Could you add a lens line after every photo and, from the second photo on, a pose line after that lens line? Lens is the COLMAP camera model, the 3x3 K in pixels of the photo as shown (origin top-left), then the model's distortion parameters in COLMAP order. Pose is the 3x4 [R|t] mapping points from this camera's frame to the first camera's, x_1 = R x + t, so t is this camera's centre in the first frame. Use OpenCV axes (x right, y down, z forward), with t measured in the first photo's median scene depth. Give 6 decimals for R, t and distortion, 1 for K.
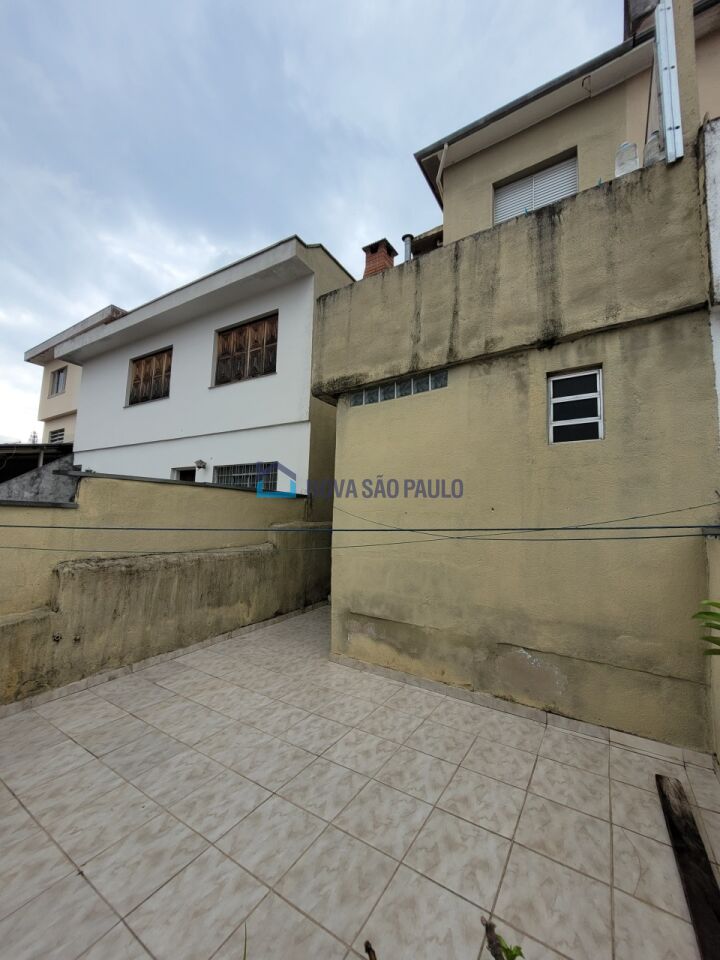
lens RADIAL K [[381.0, 0, 360.5], [0, 381.0, 478.4], [0, 0, 1]] dist [0.001430, 0.000414]
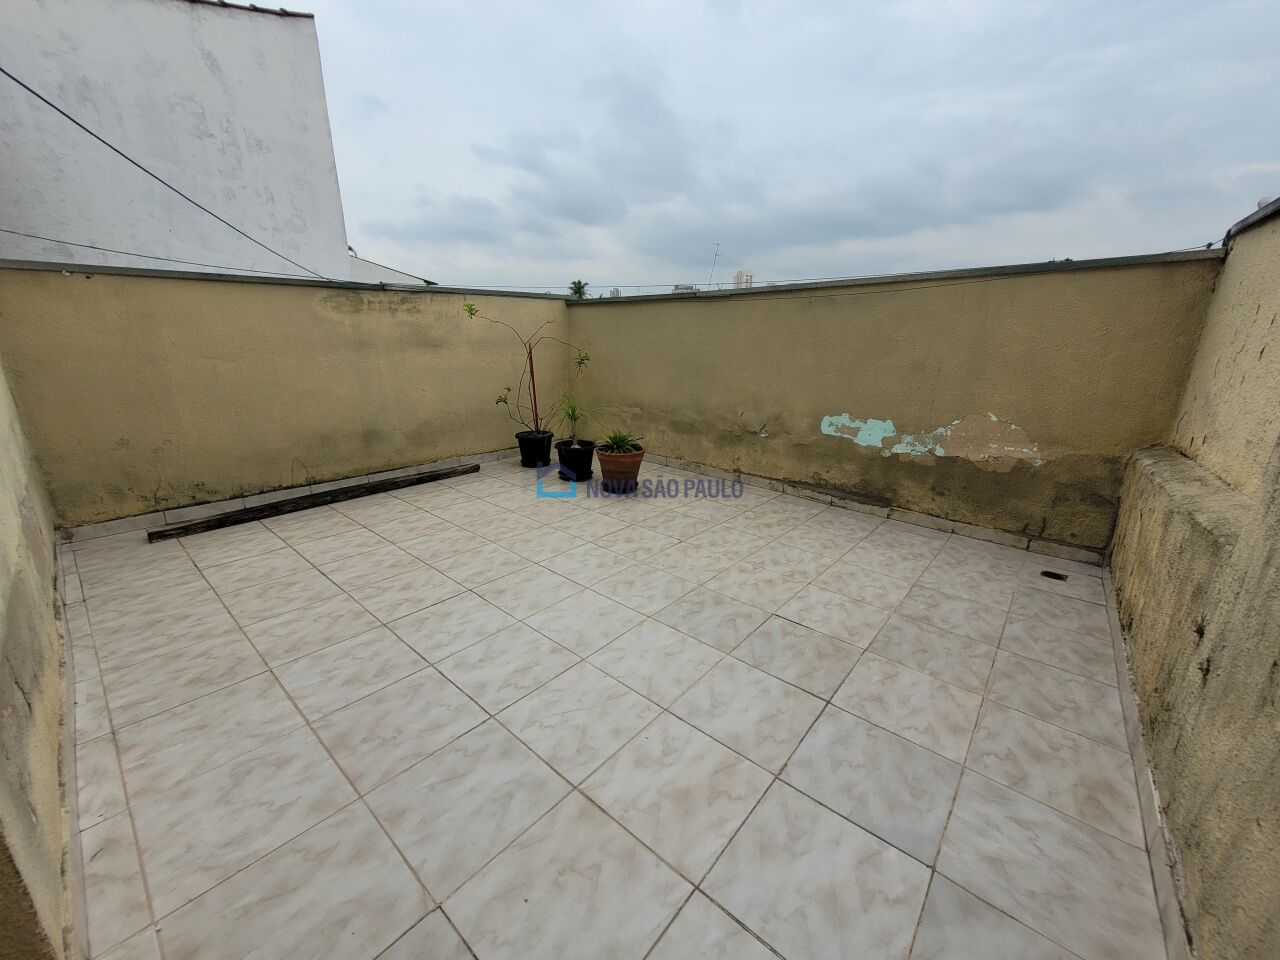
lens RADIAL K [[508.0, 0, 640.4], [0, 508.0, 480.0], [0, 0, 1]] dist [0.001430, 0.000414]
pose [[-0.991148, -0.058239, 0.119304, -0.512935], [-0.037014, 0.984233, 0.172962, 0.319700], [-0.127497, 0.167015, -0.977676, 1.787349]]
